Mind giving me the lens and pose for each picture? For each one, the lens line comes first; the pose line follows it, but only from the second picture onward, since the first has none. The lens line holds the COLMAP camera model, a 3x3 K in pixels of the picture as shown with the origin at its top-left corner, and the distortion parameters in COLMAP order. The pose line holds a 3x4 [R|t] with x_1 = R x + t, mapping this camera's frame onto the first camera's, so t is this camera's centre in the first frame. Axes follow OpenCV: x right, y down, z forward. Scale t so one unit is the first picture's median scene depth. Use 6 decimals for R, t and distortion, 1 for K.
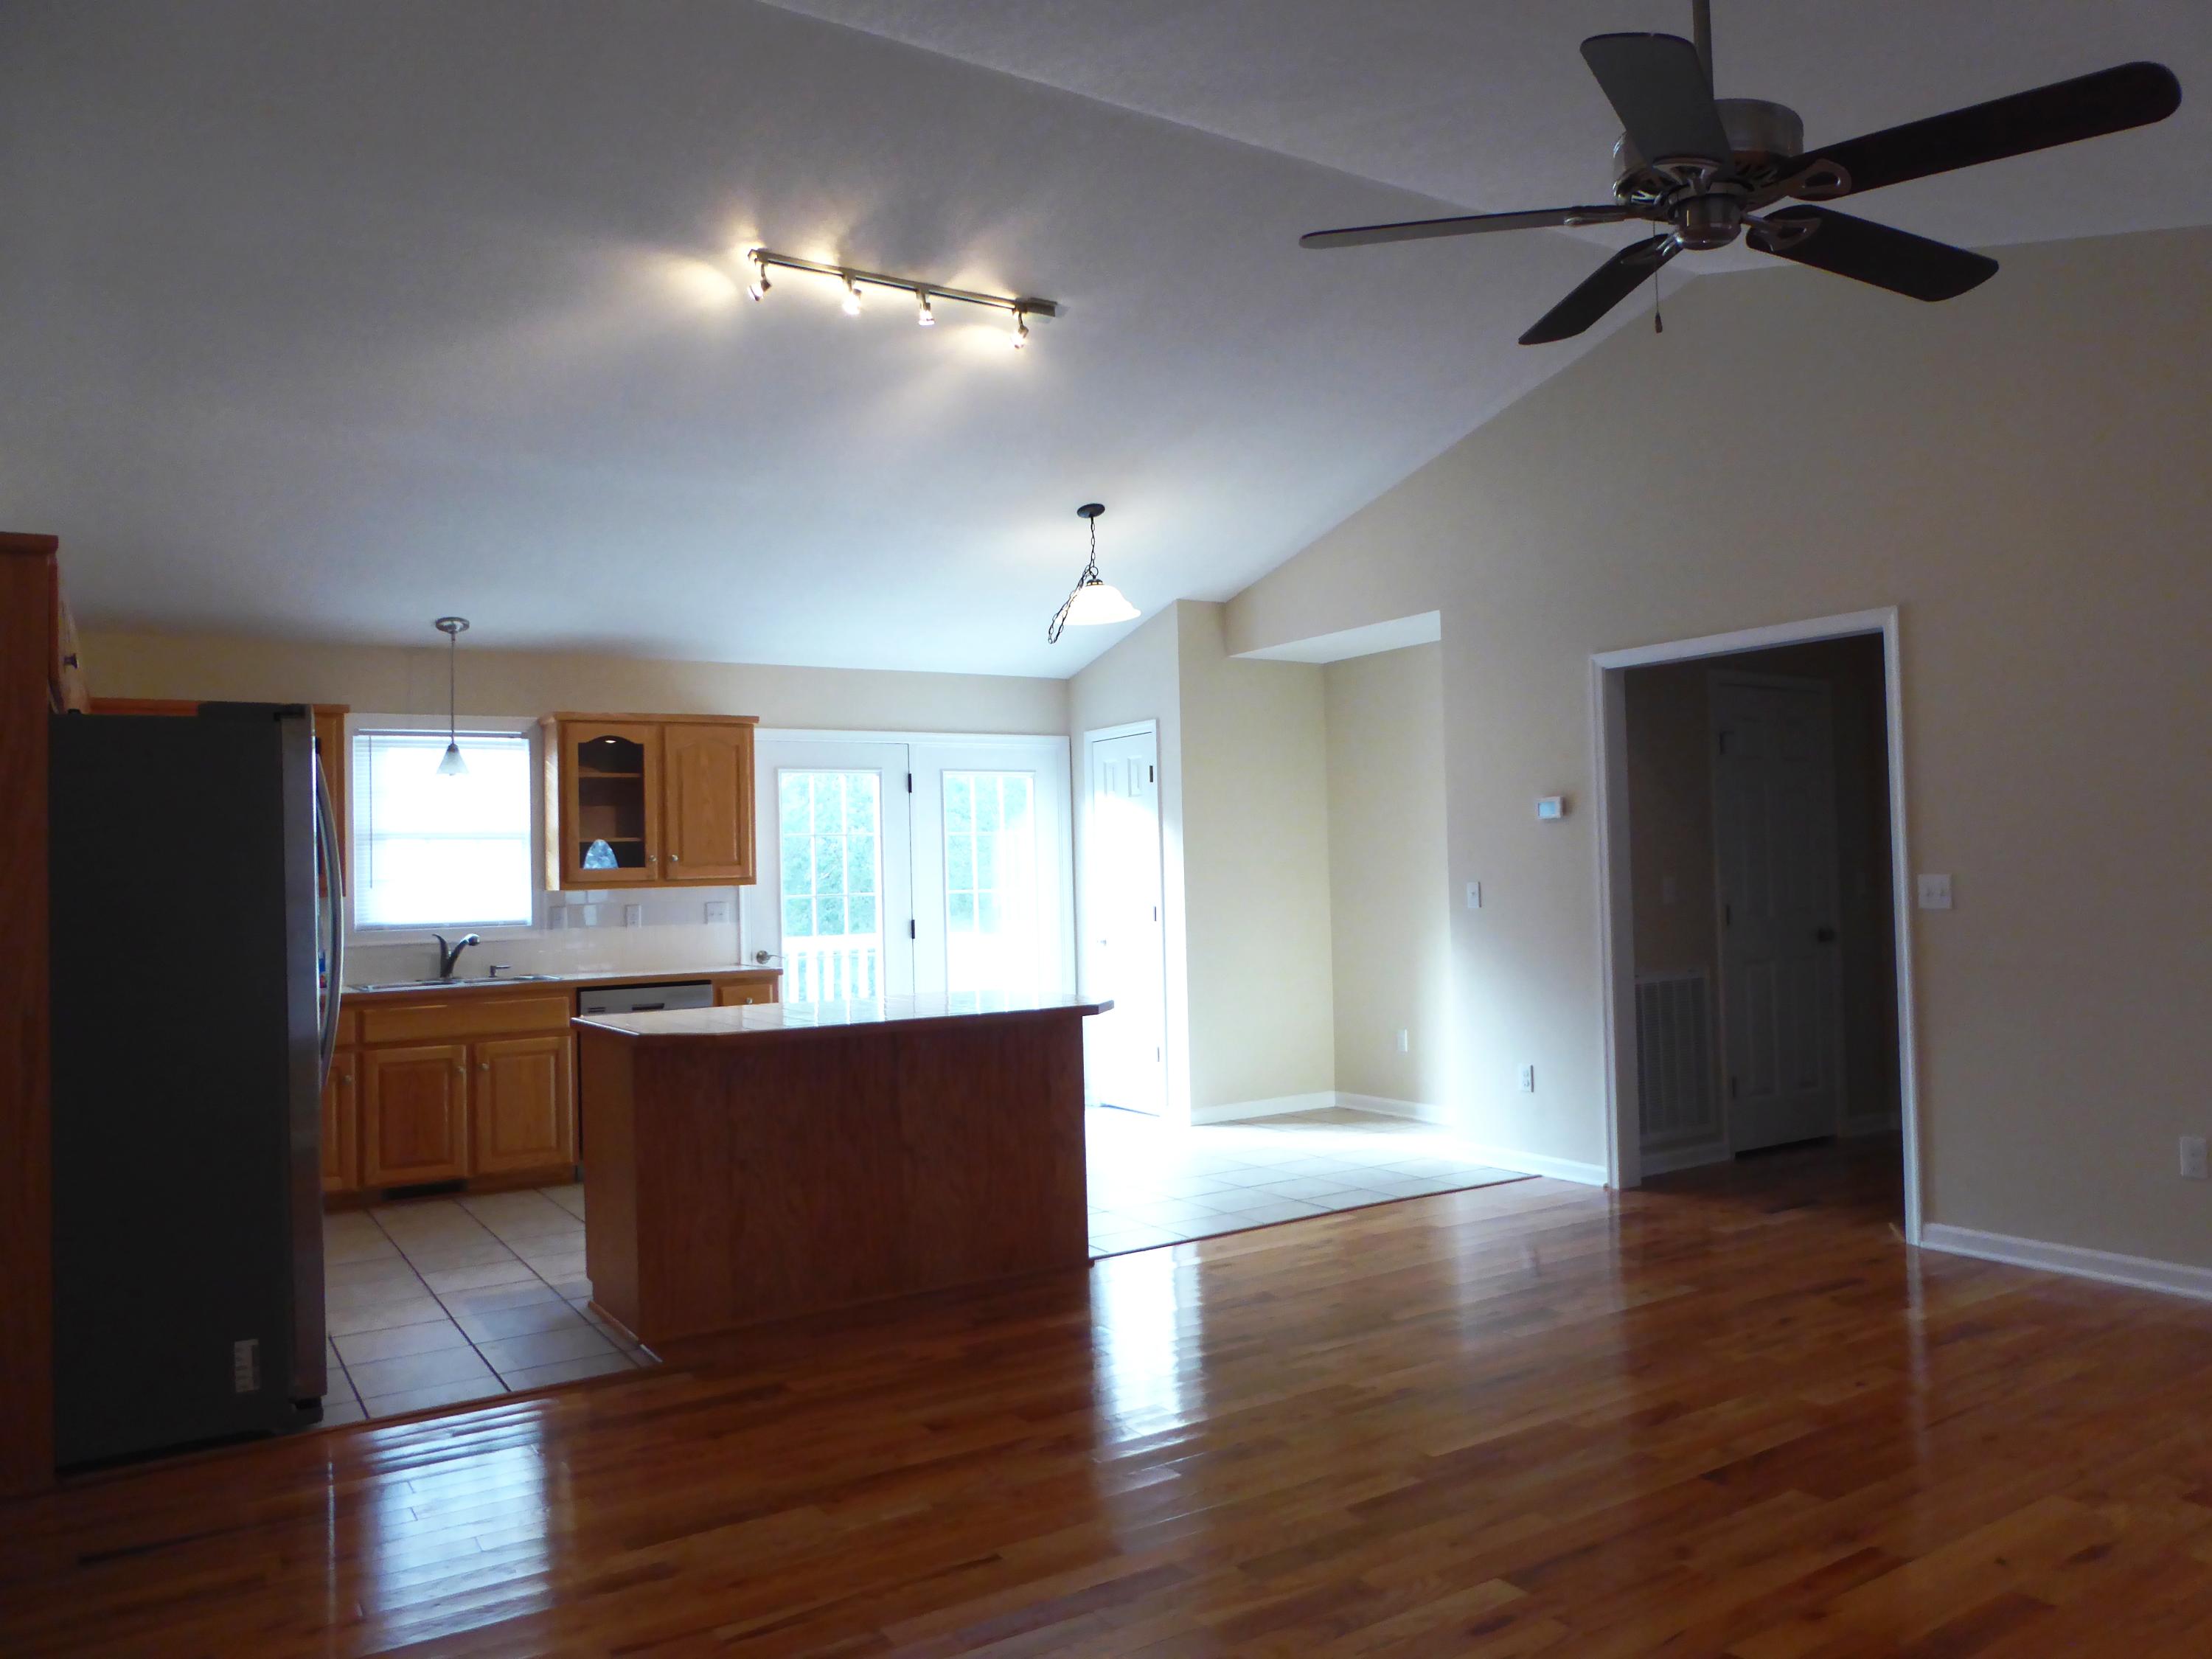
lens RADIAL K [[1574.0, 0, 1106.0], [0, 1574.0, 829.5], [0, 0, 1]] dist [-0.048499, 0.022636]
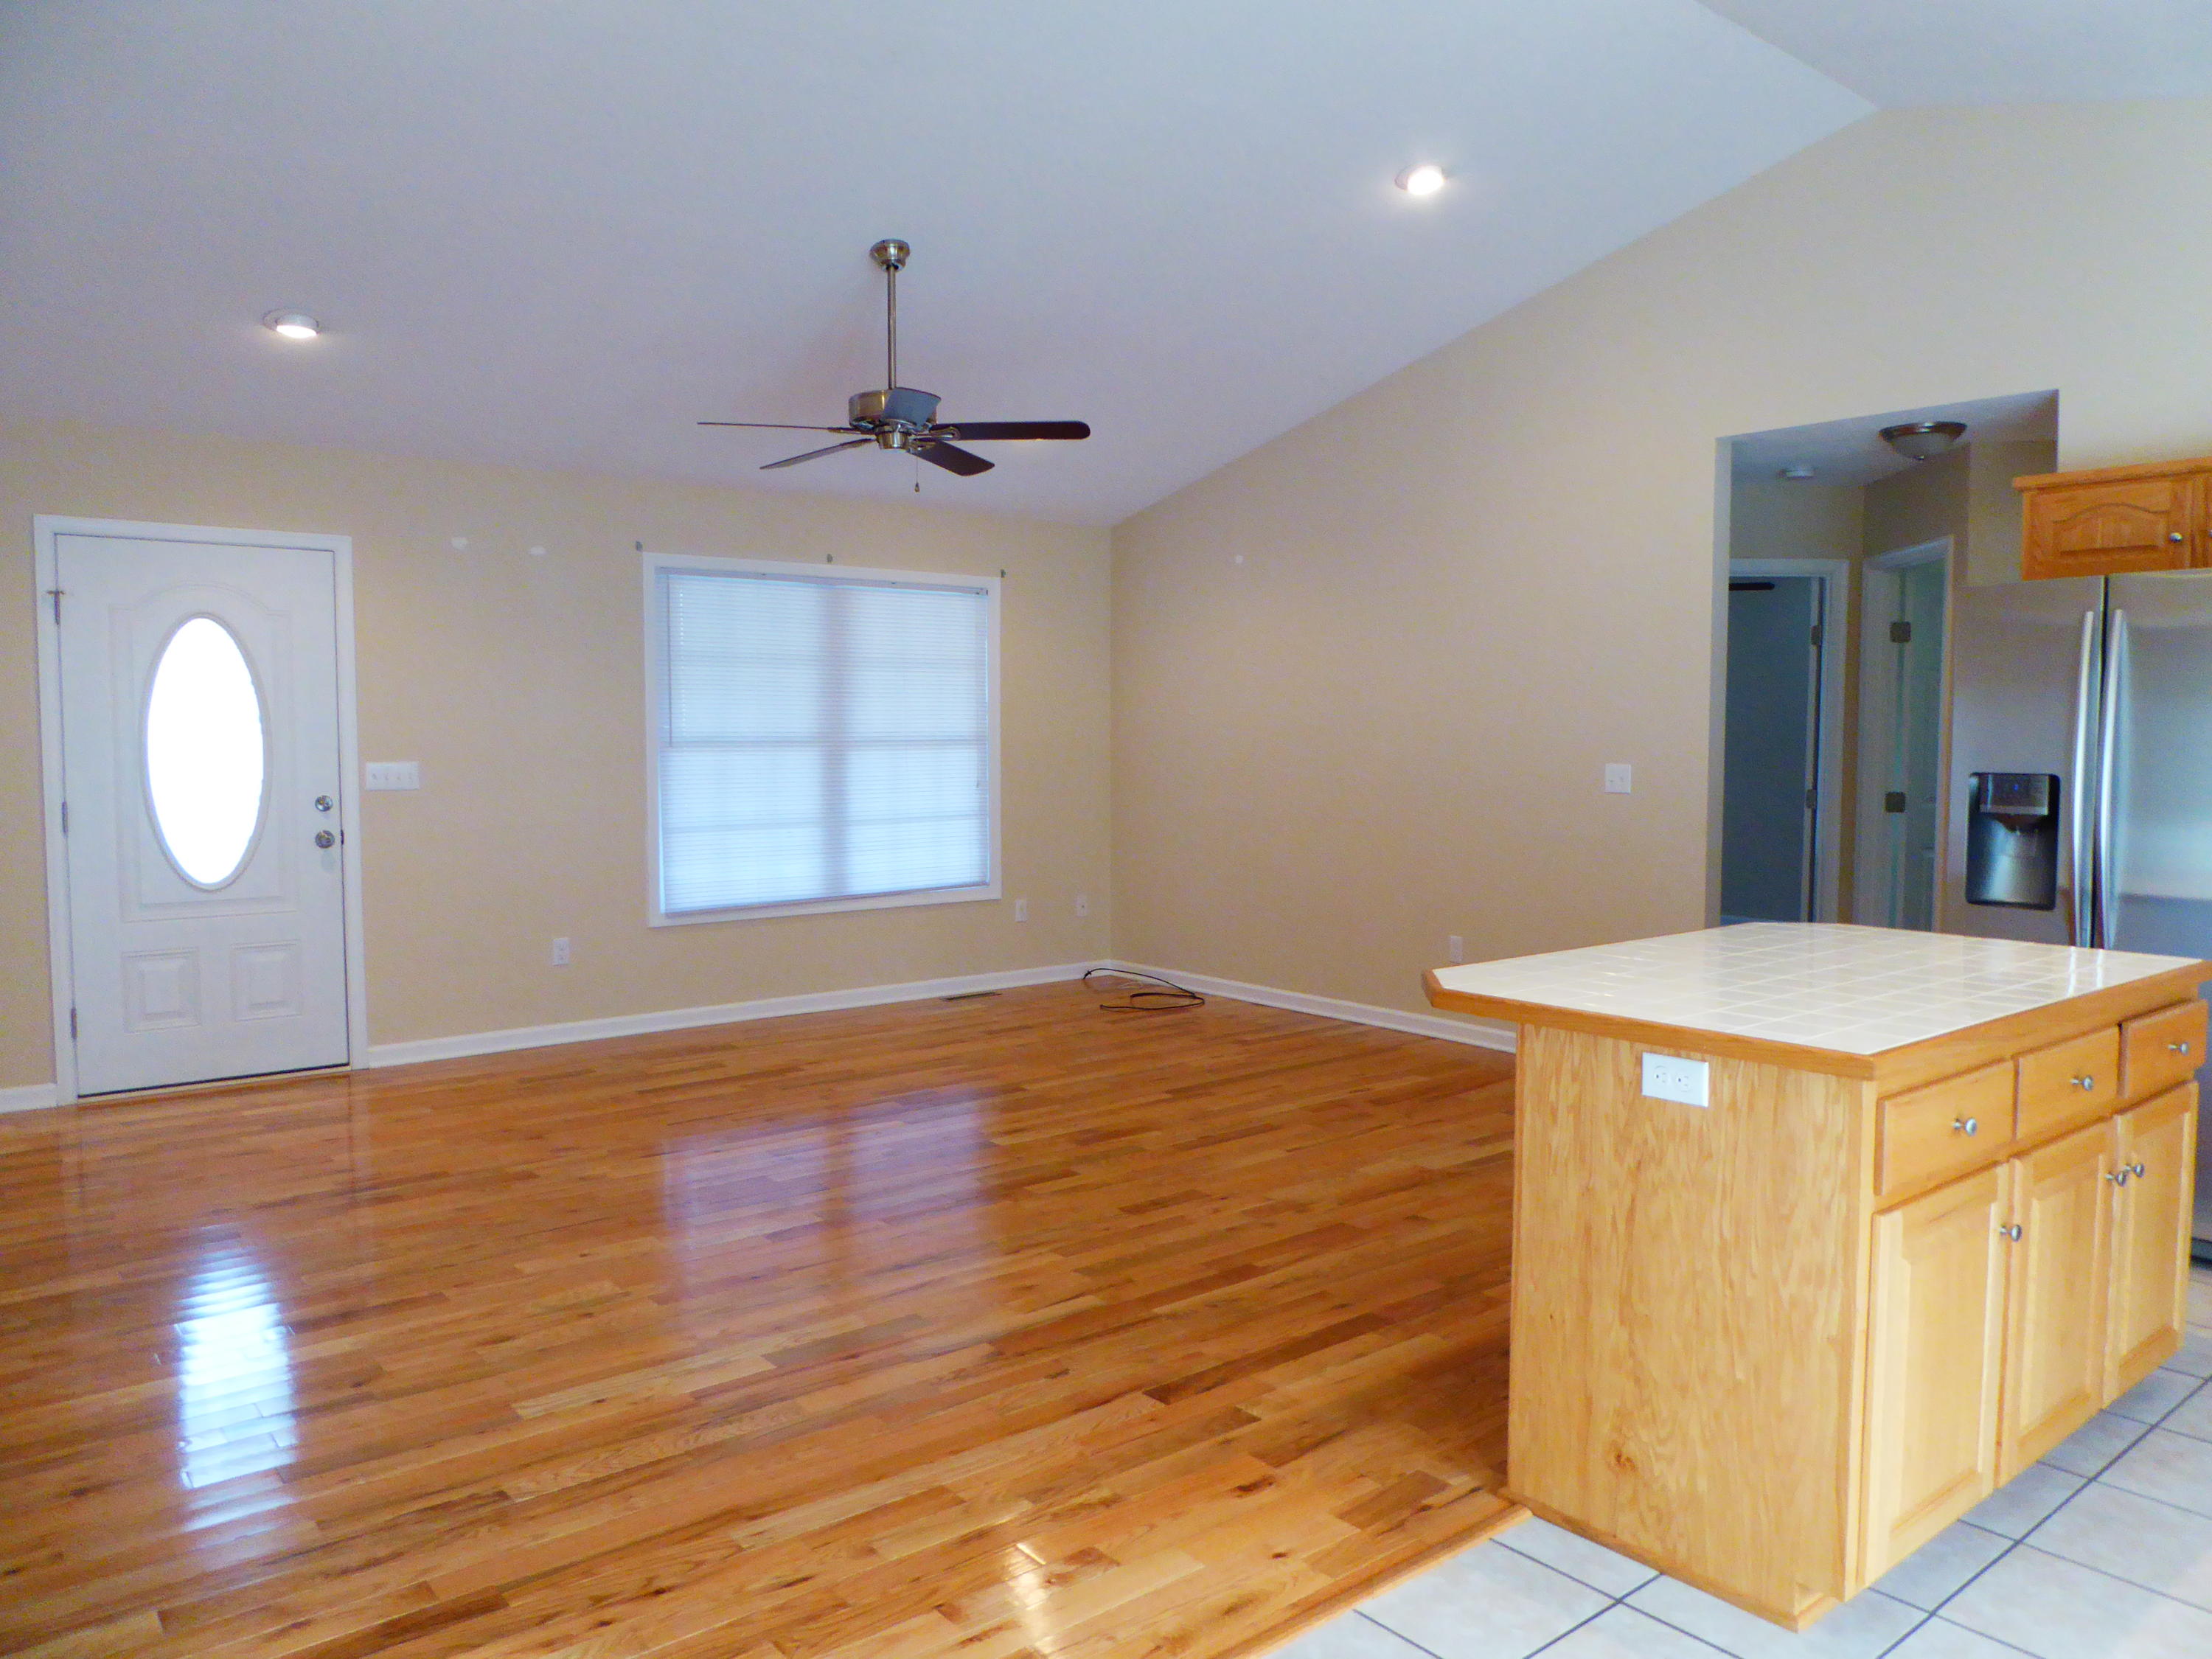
lens RADIAL K [[1571.7, 0, 1115.1], [0, 1571.7, 821.0], [0, 0, 1]] dist [-0.033620, -0.001687]
pose [[-0.991880, 0.034974, -0.122272, 0.187044], [0.031062, 0.998947, 0.033757, 0.027804], [0.123324, 0.029684, -0.991922, 1.593536]]
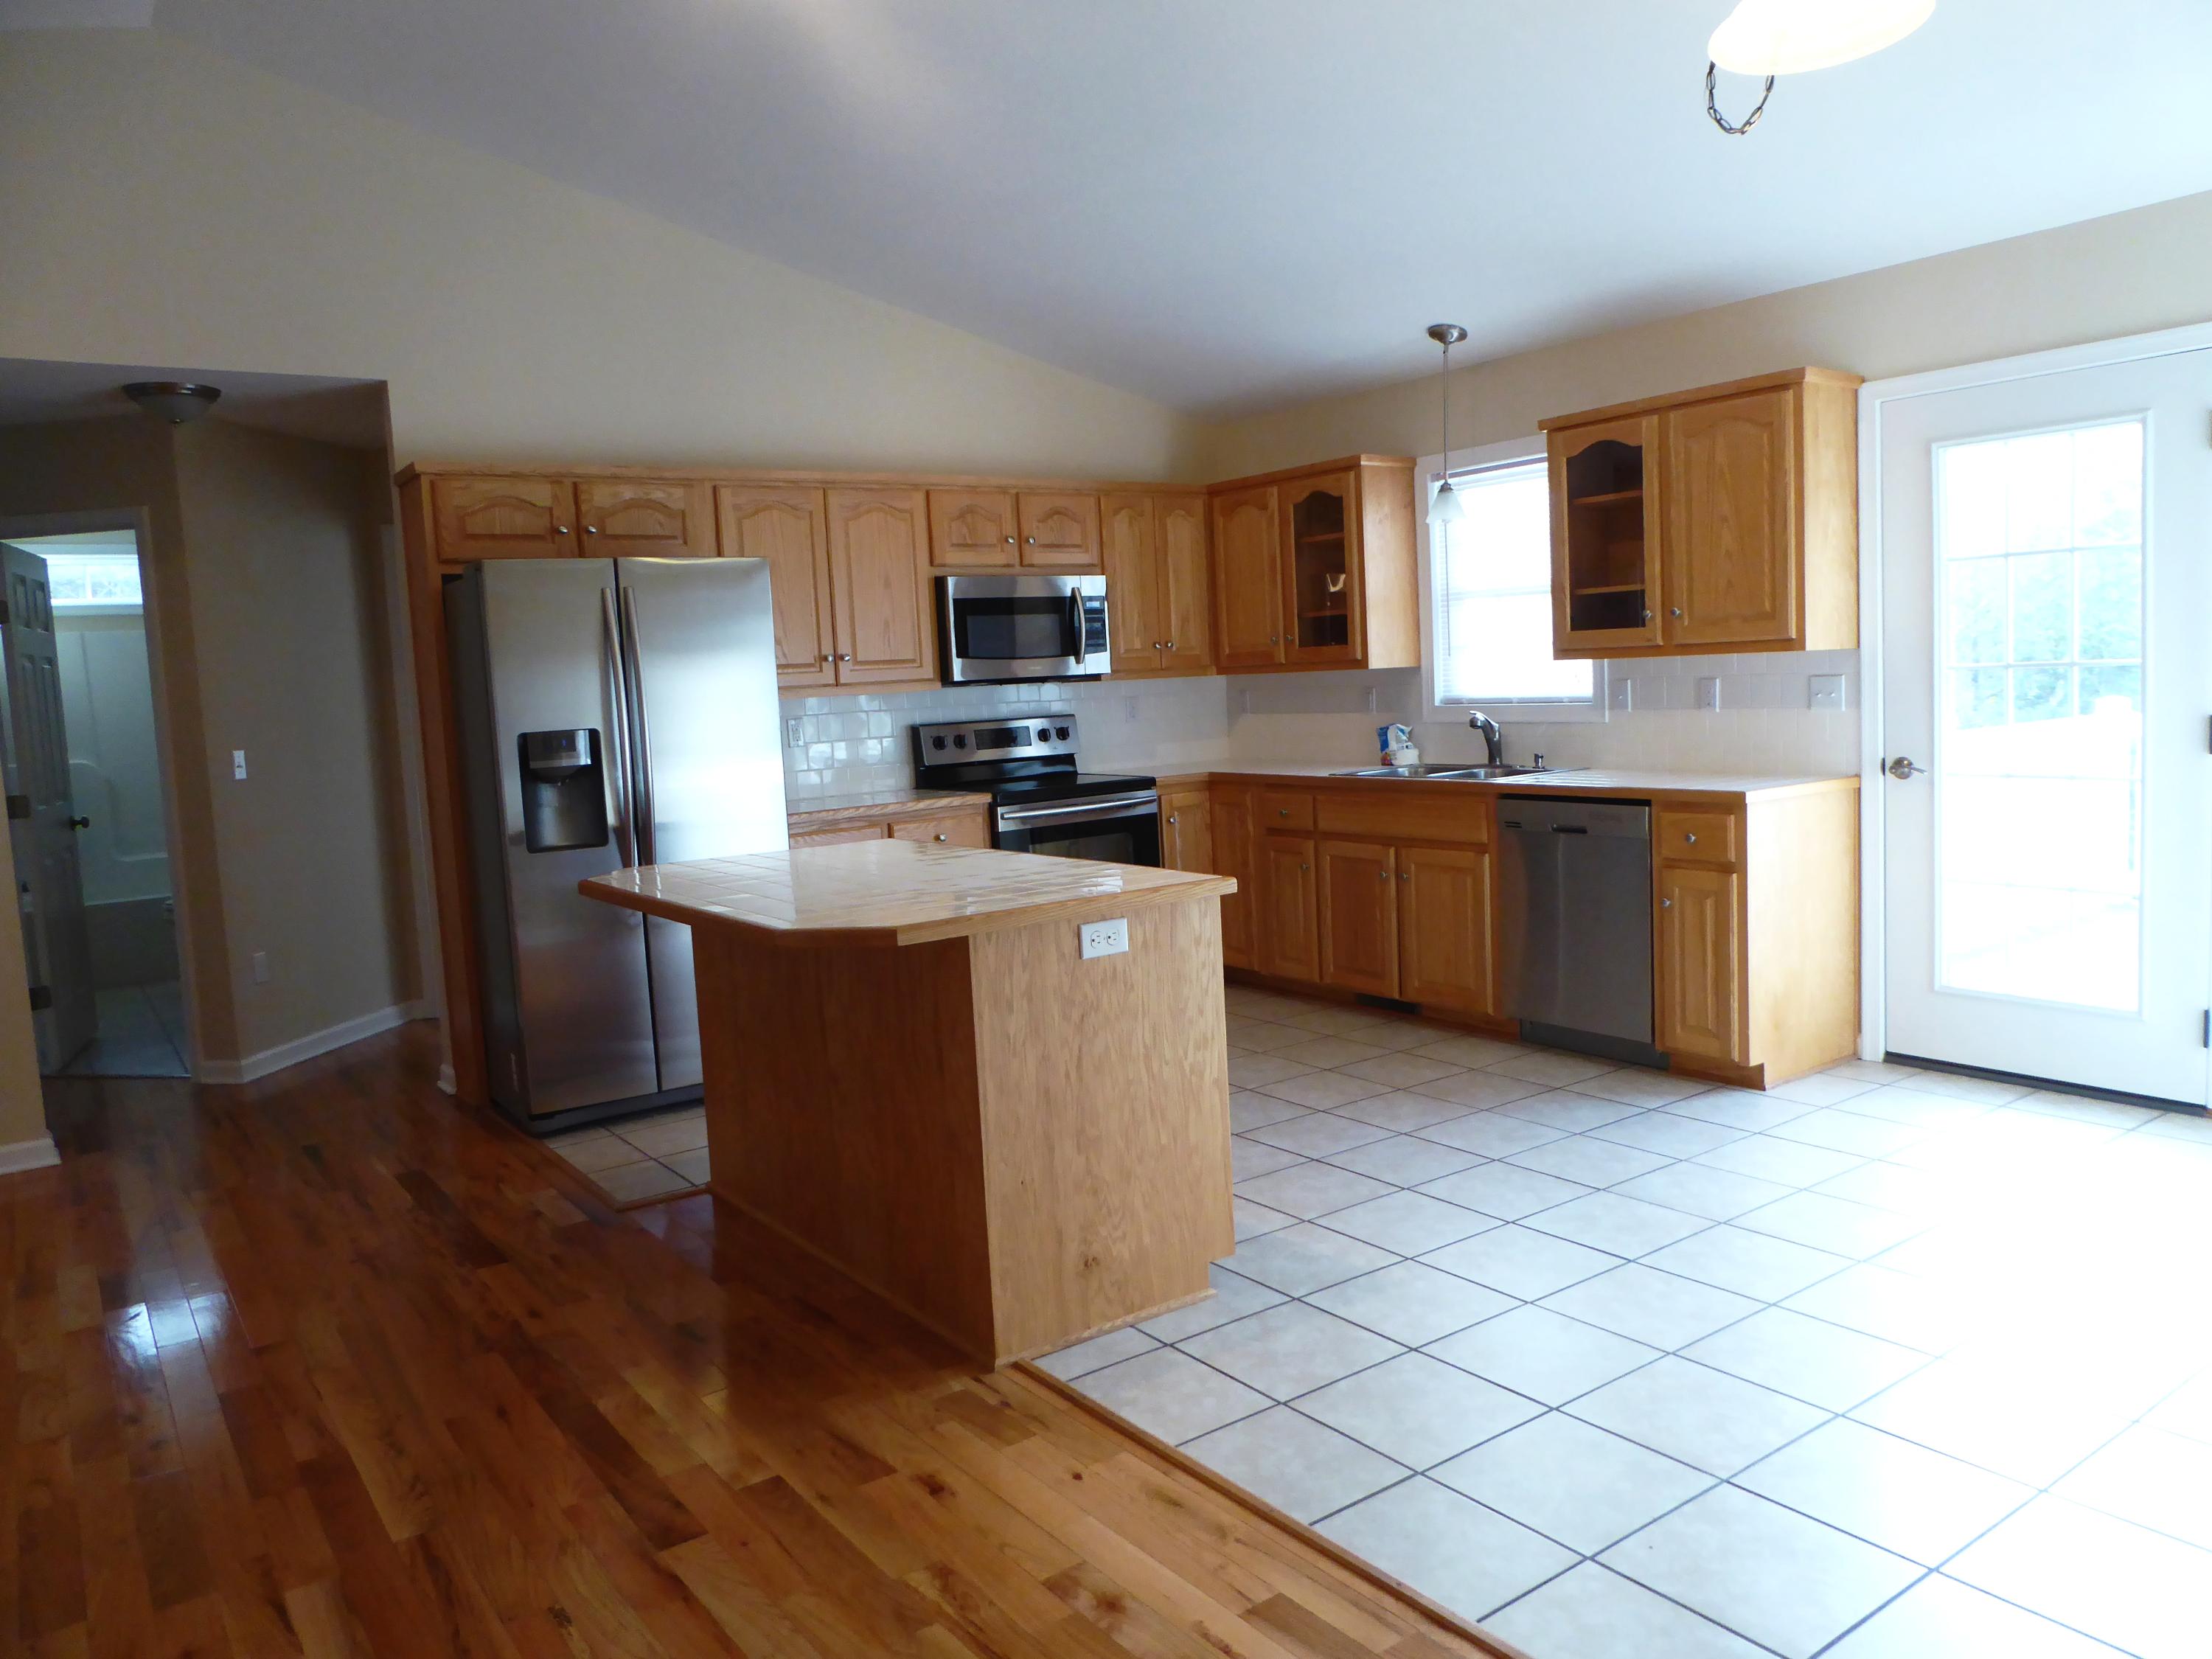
lens RADIAL K [[1571.3, 0, 1121.4], [0, 1571.3, 818.9], [0, 0, 1]] dist [-0.045895, 0.016045]
pose [[0.061232, 0.119882, -0.990898, 0.574241], [0.077033, 0.989232, 0.124441, 0.006610], [0.995146, -0.083952, 0.051338, 1.099600]]
